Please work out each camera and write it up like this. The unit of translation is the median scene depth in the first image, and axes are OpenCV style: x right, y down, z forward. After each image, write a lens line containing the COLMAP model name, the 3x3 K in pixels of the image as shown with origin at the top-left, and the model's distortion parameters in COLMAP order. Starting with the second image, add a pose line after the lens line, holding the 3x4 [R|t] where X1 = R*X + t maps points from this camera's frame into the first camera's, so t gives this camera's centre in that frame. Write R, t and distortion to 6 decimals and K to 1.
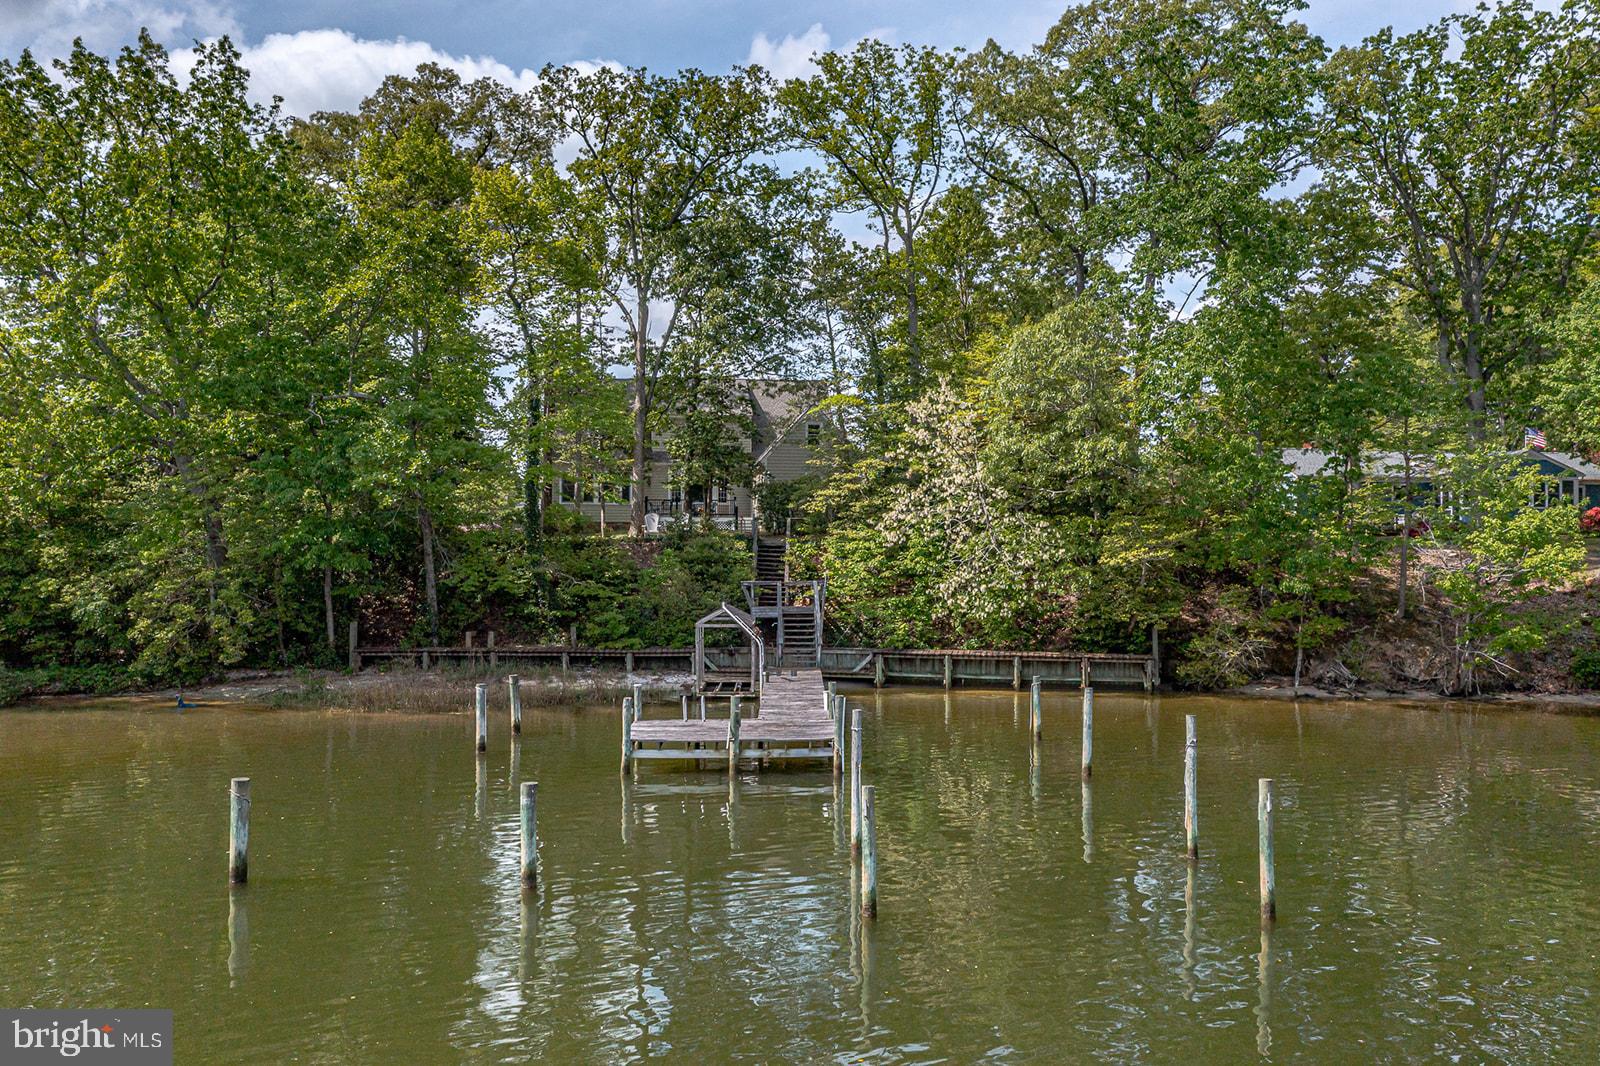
lens RADIAL K [[1293.4, 0, 795.1], [0, 1293.4, 535.6], [0, 0, 1]] dist [-0.013171, 0.002951]
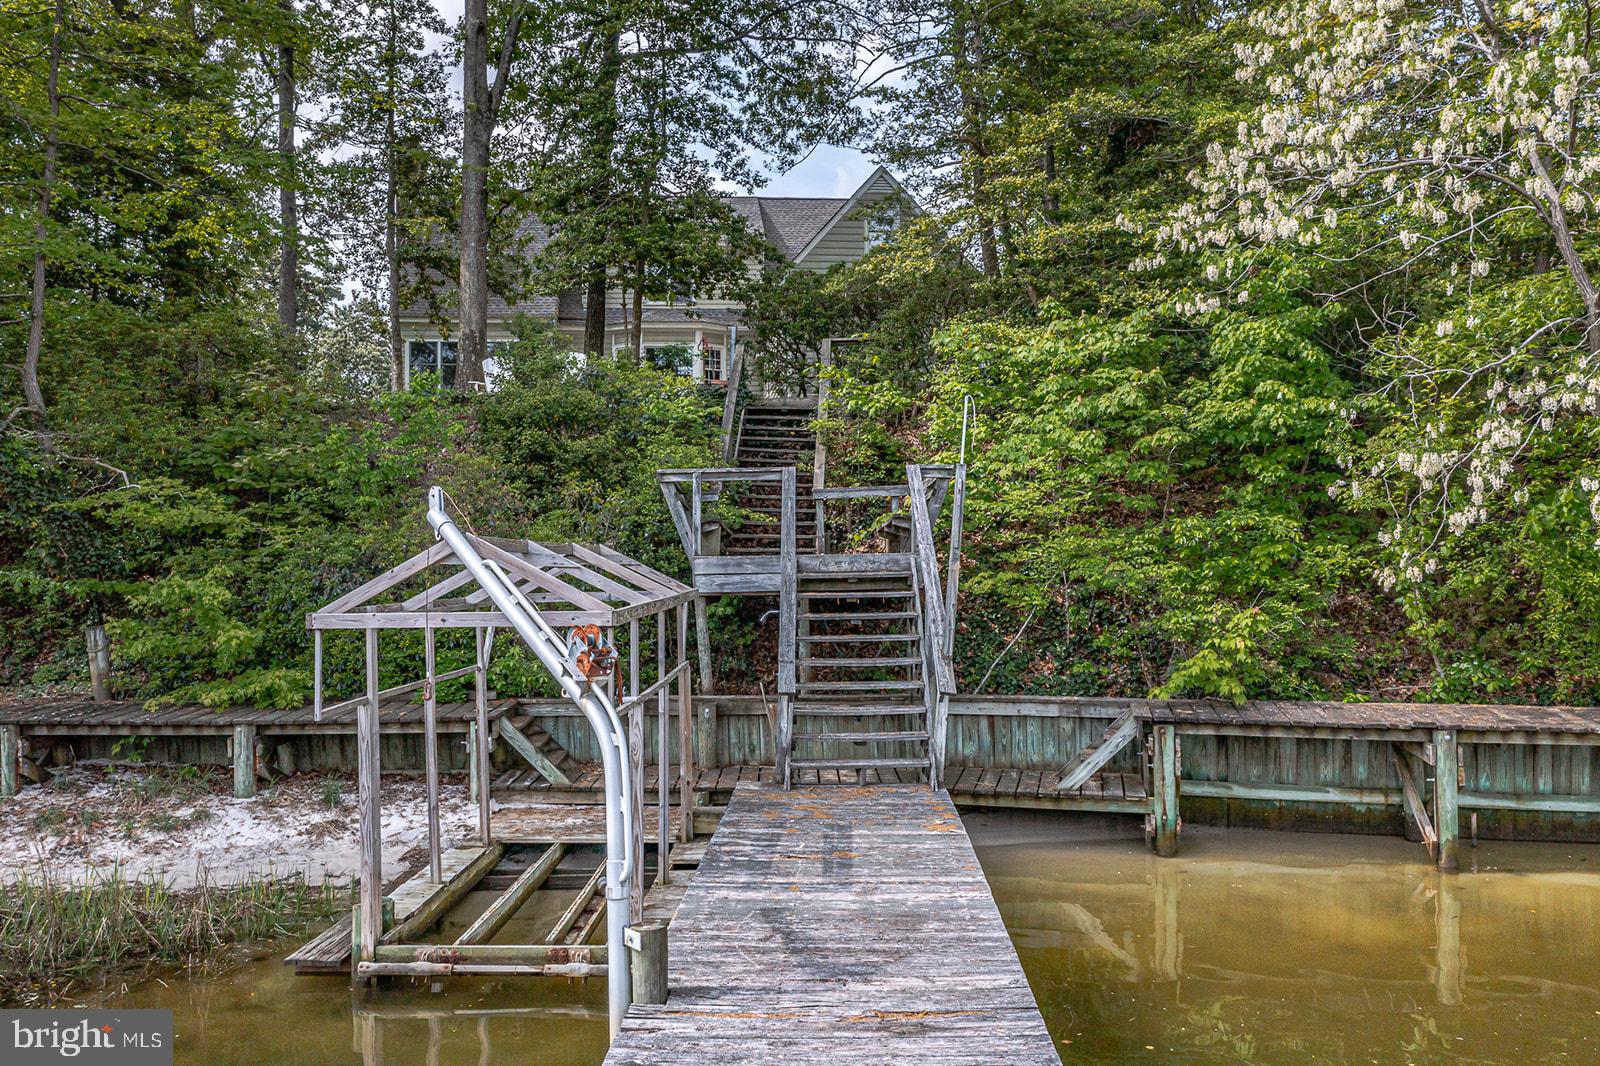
lens RADIAL K [[1265.7, 0, 794.3], [0, 1265.7, 534.5], [0, 0, 1]] dist [-0.013996, 0.003621]
pose [[0.999041, -0.011814, -0.042171, 0.000897], [0.011708, 0.999928, -0.002748, 0.052541], [0.042201, 0.002252, 0.999107, 0.736141]]
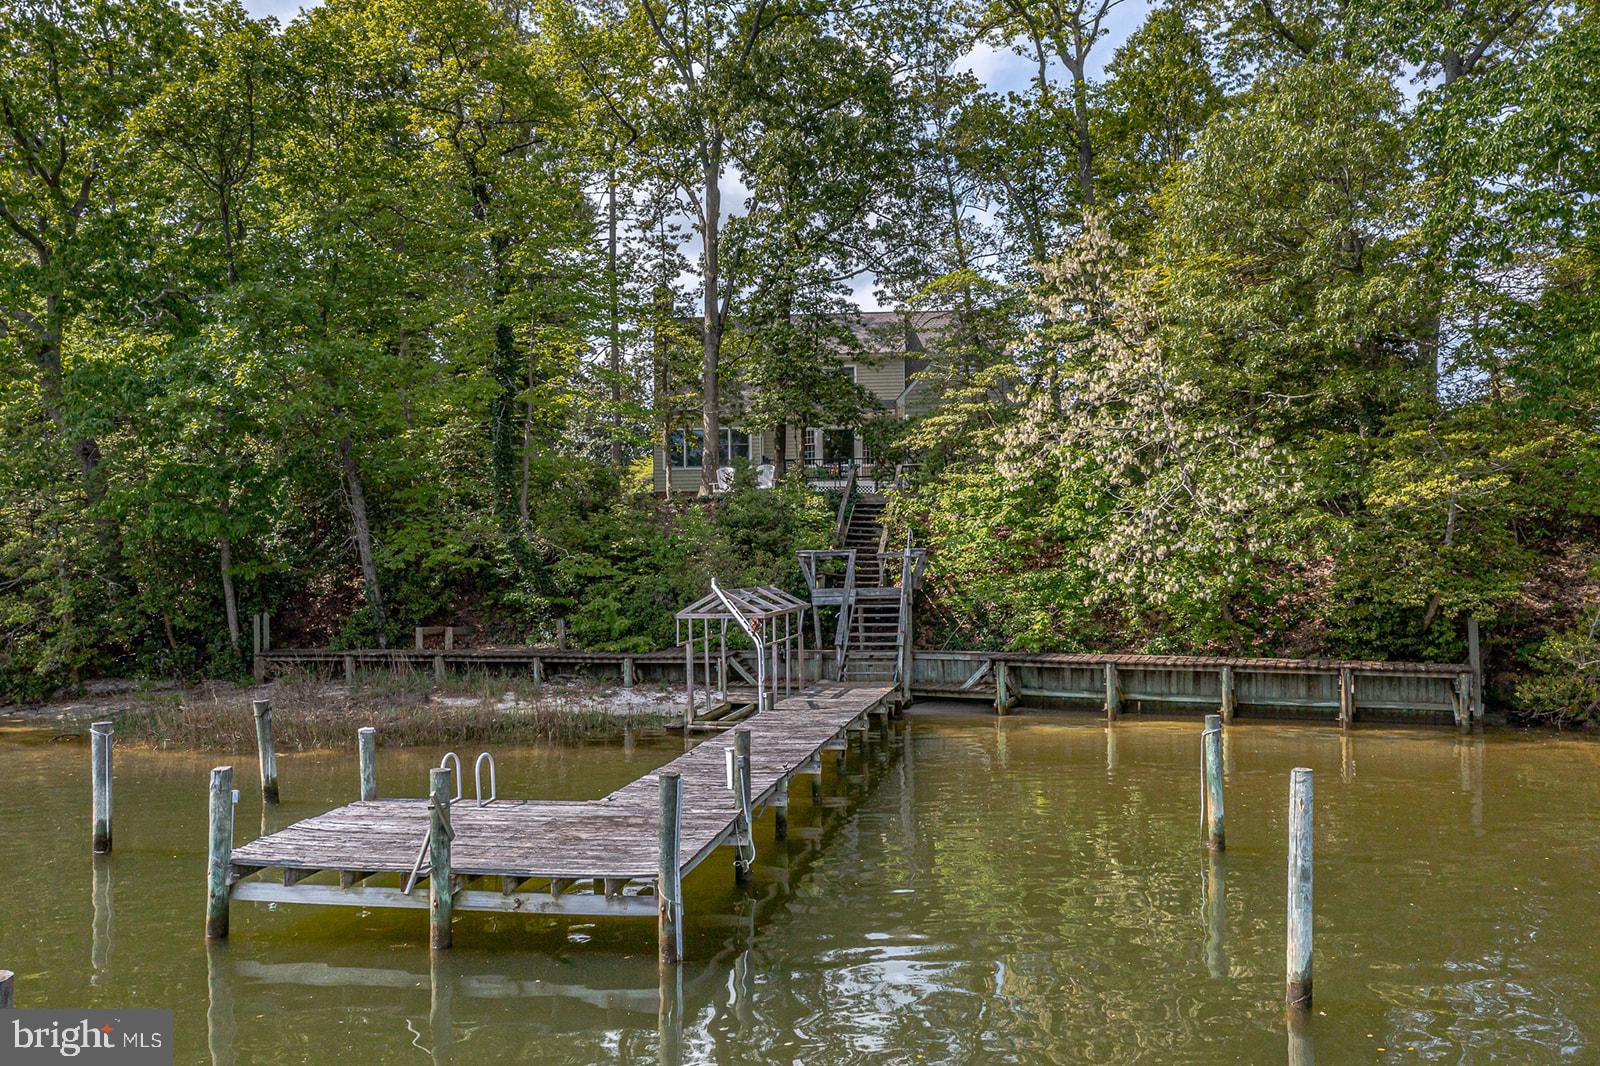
lens RADIAL K [[1267.4, 0, 794.3], [0, 1267.4, 538.0], [0, 0, 1]] dist [-0.017754, 0.005653]
pose [[0.977336, -0.016770, -0.211028, 0.097865], [0.017152, 0.999853, -0.000021, 0.029556], [0.210998, -0.003599, 0.977480, 0.370977]]
